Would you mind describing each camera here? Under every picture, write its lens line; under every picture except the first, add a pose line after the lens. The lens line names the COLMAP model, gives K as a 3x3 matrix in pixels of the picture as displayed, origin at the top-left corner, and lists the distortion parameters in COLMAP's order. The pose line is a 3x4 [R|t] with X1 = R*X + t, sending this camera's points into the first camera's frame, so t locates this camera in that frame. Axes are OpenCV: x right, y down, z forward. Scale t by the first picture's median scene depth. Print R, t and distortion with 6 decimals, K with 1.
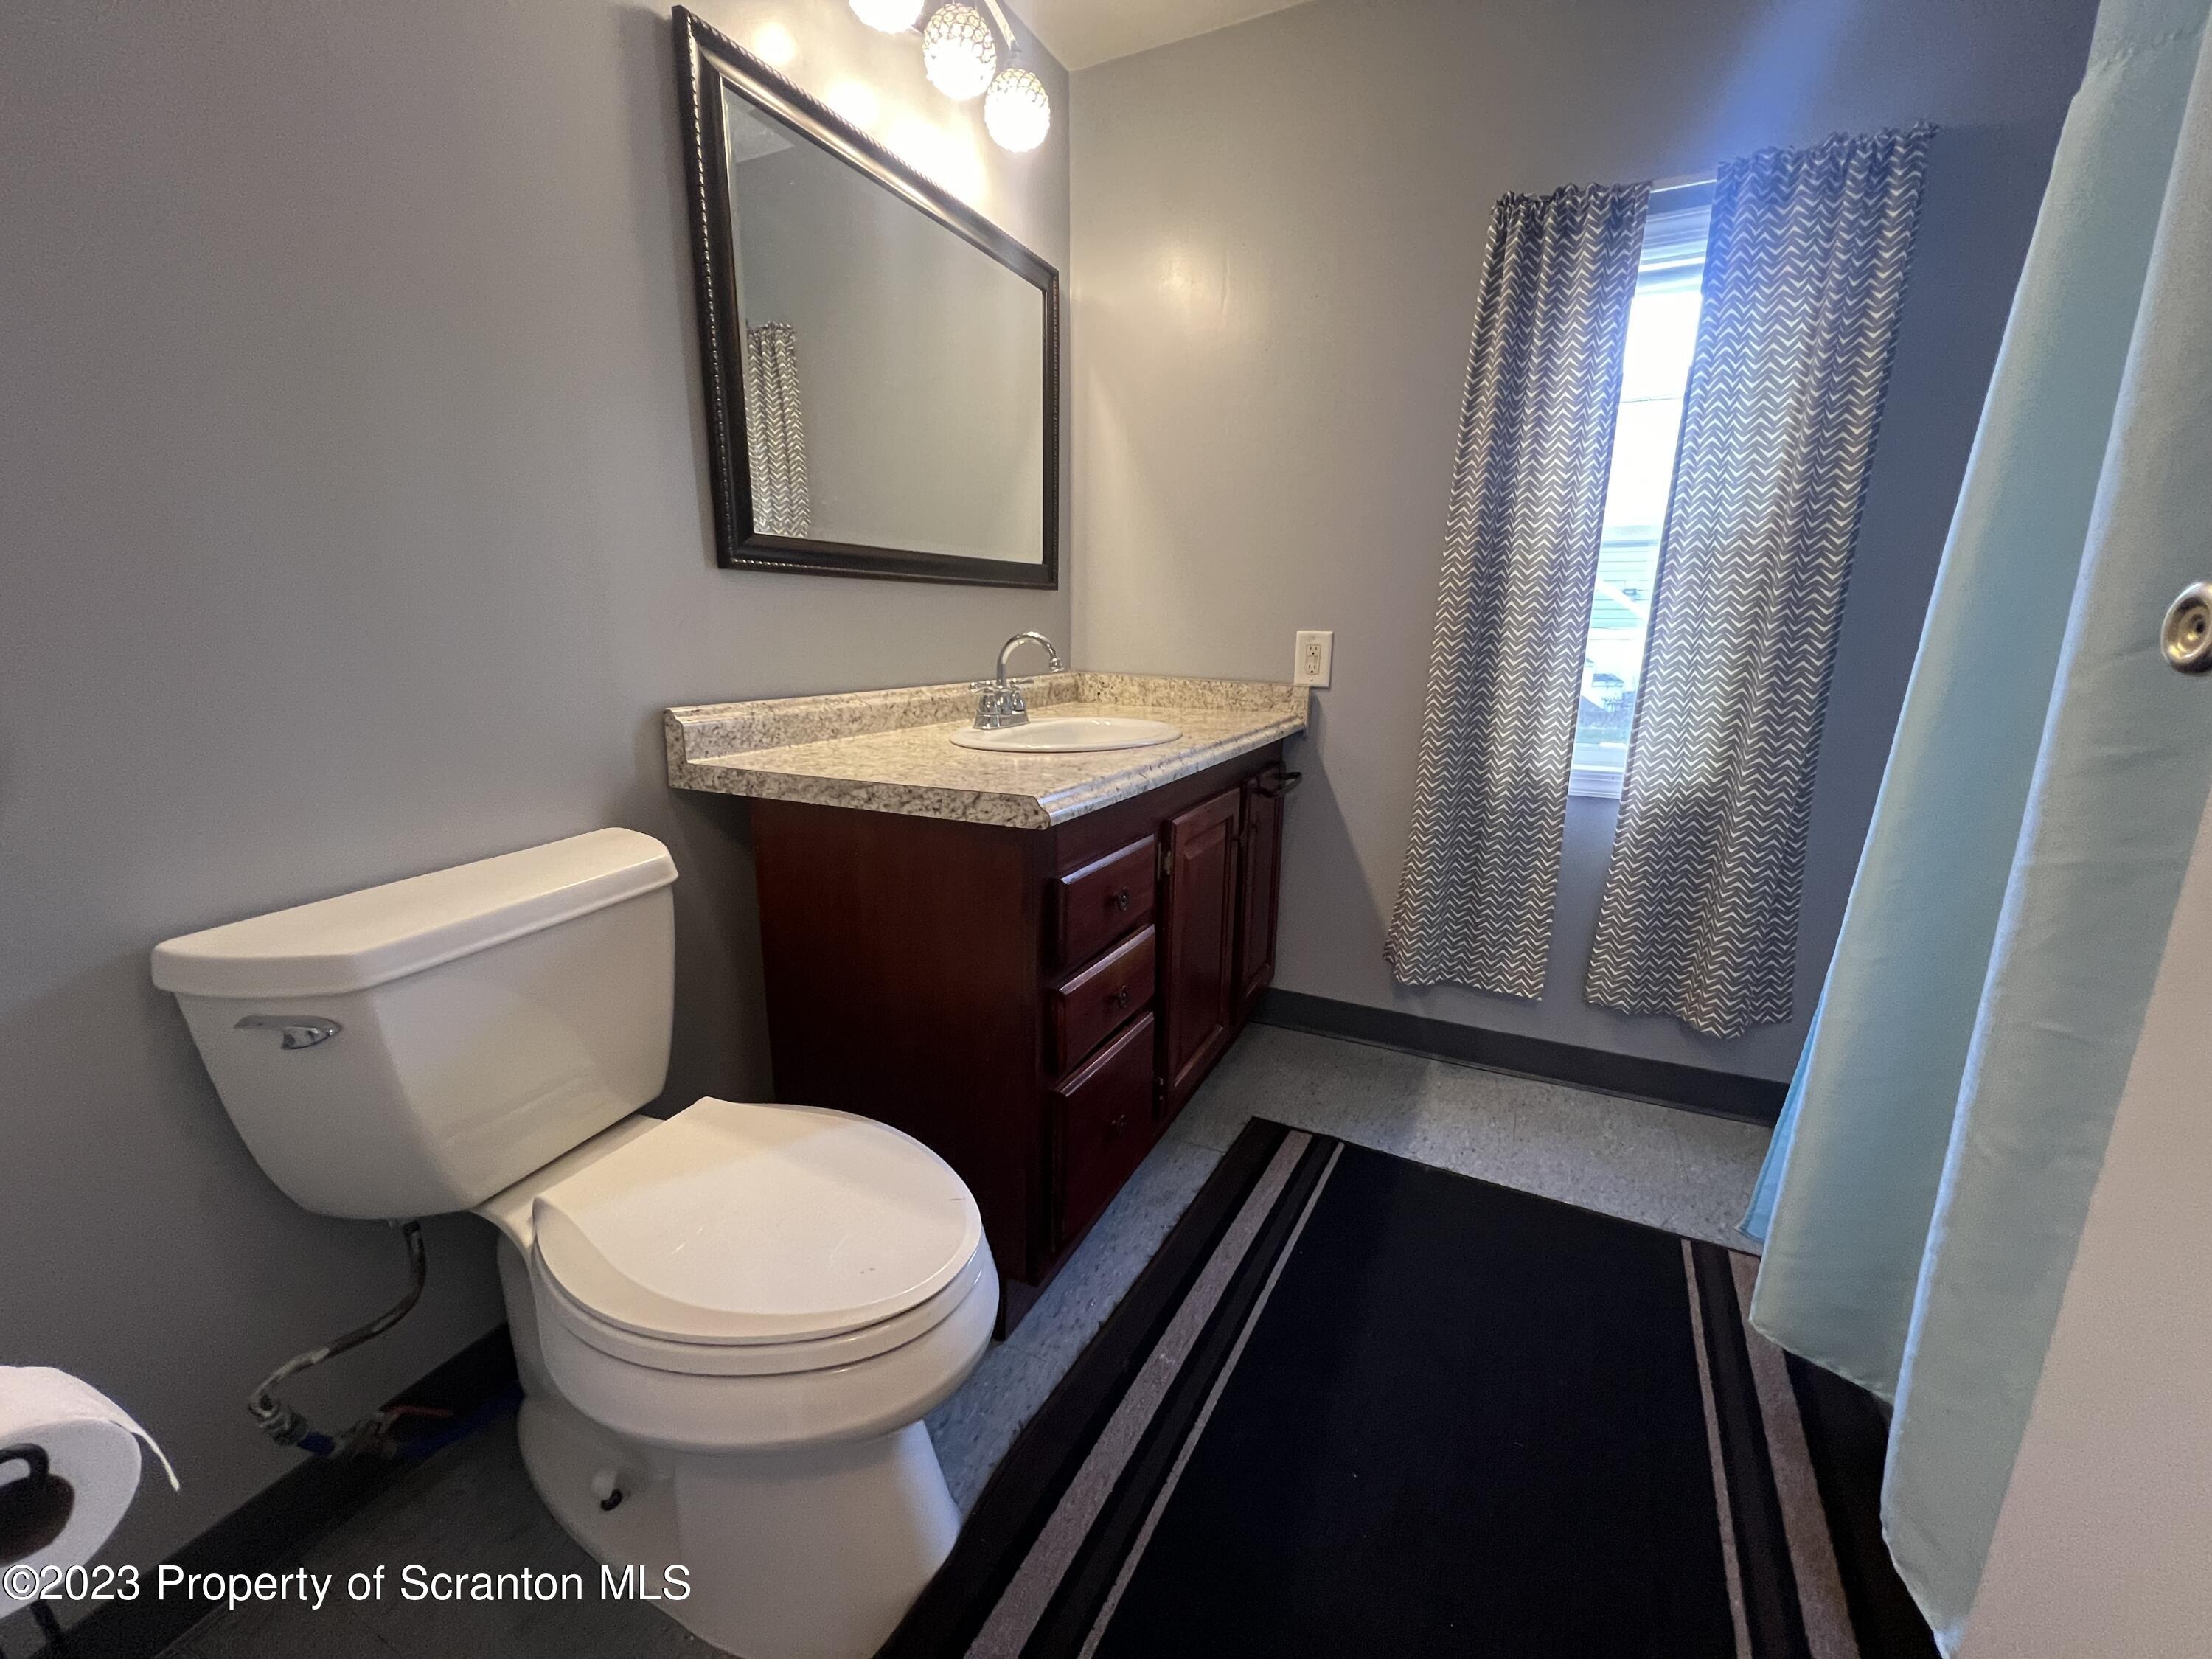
lens RADIAL K [[886.4, 0, 1102.4], [0, 886.4, 836.9], [0, 0, 1]] dist [-0.002172, -0.000996]
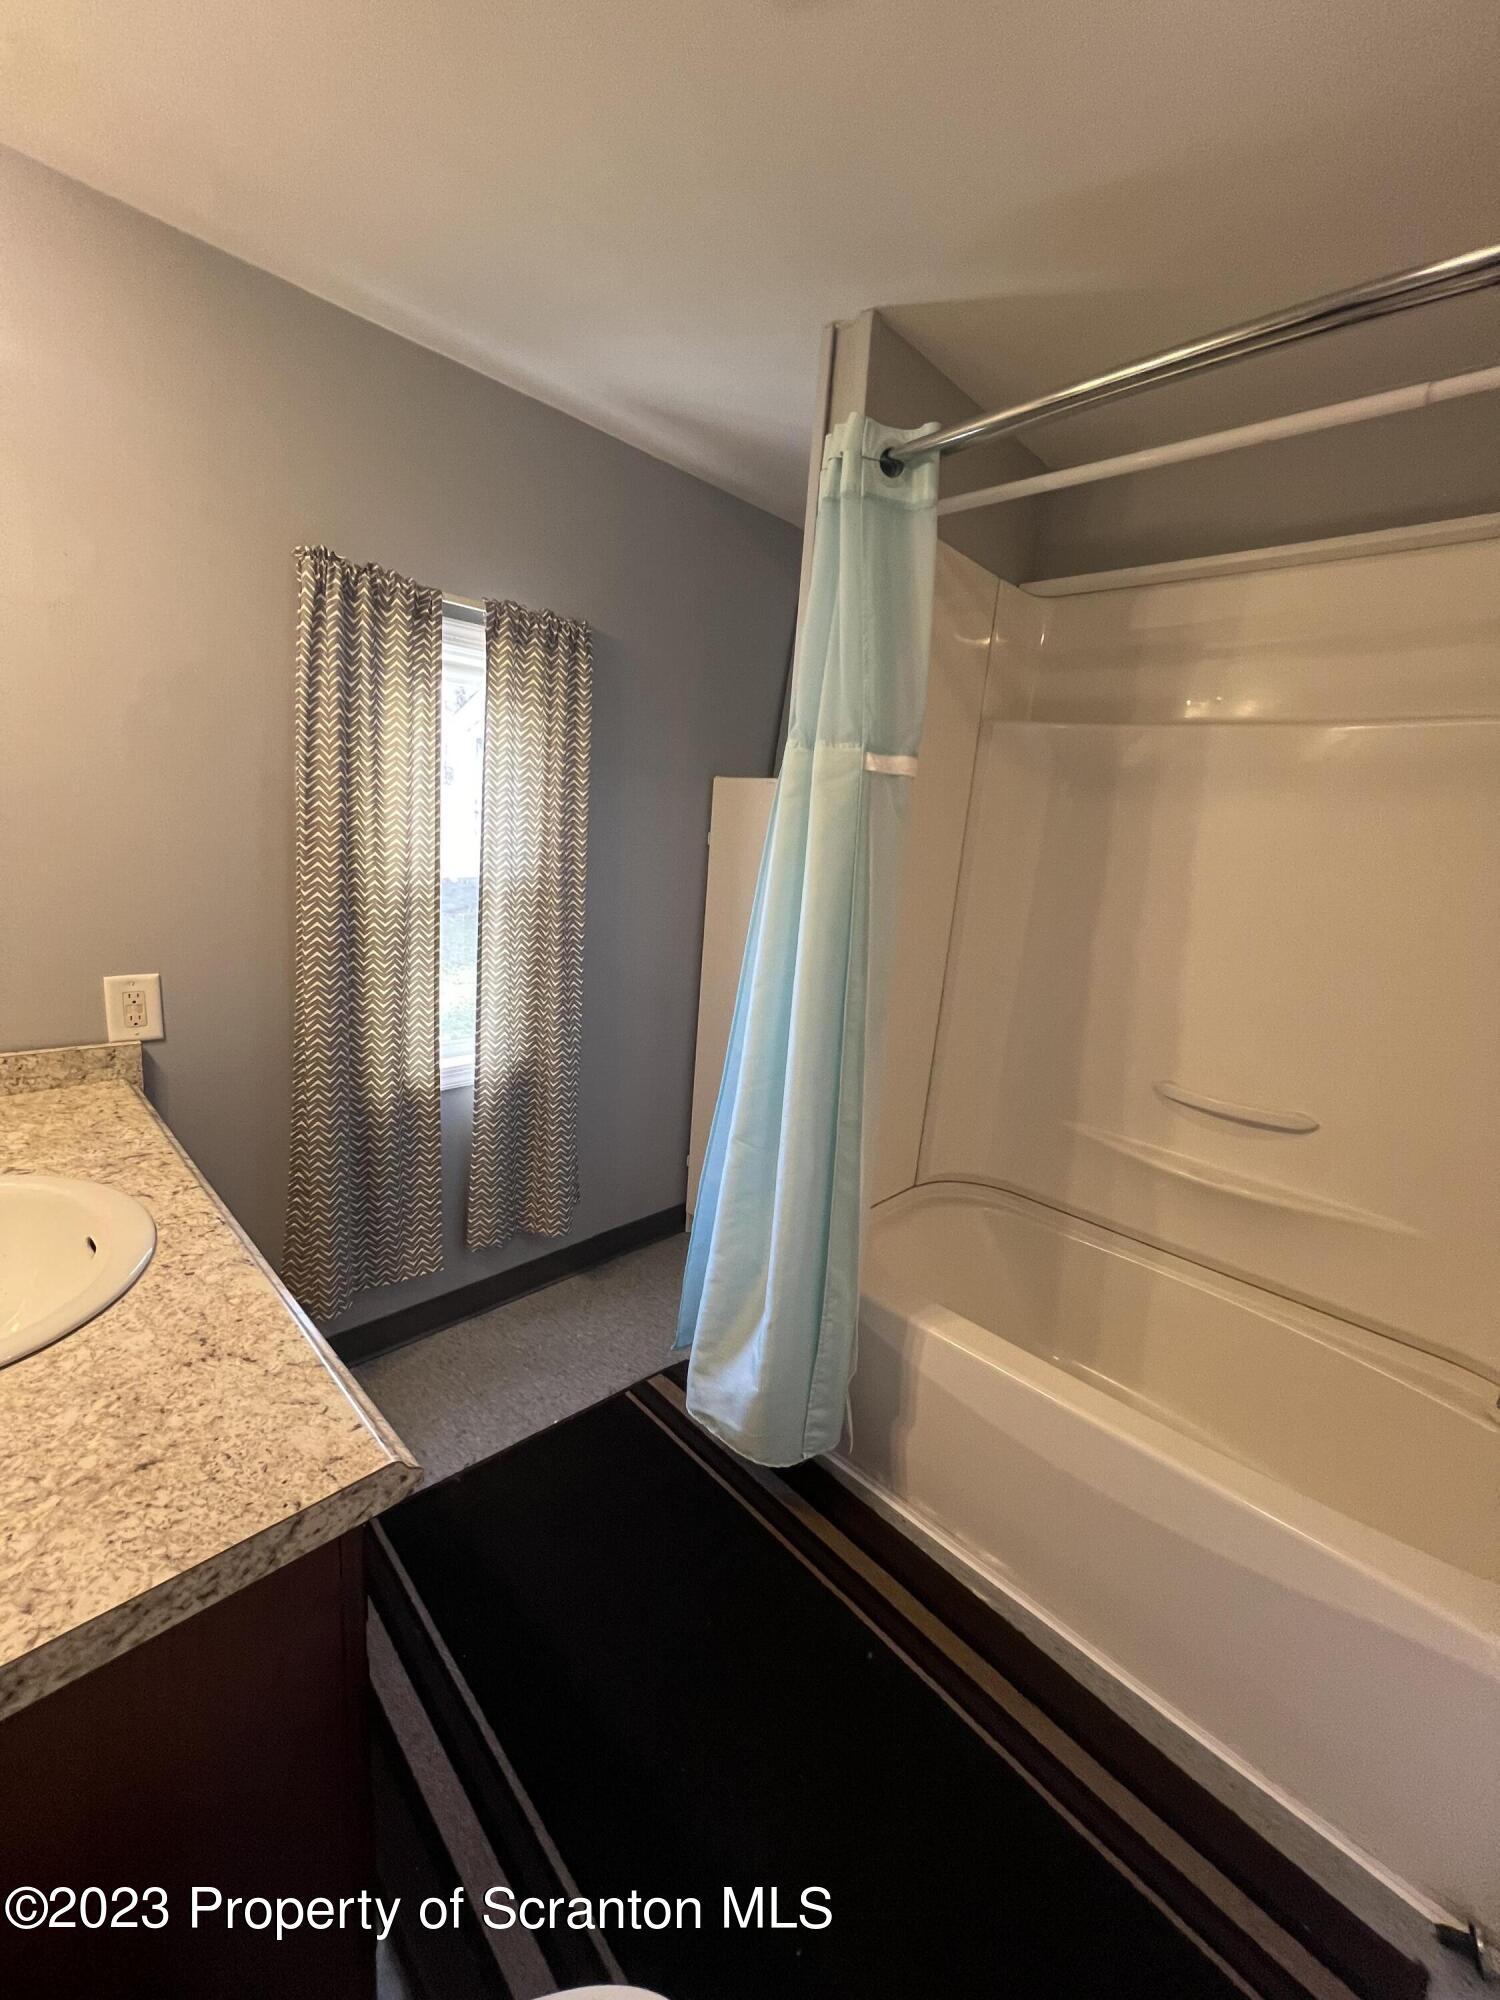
lens RADIAL K [[801.4, 0, 748.1], [0, 801.4, 992.7], [0, 0, 1]] dist [-0.002172, -0.000996]
pose [[0.302028, -0.180539, 0.936047, -0.321249], [0.143689, 0.979307, 0.142519, -0.284430], [-0.942408, 0.091455, 0.321720, 0.292322]]
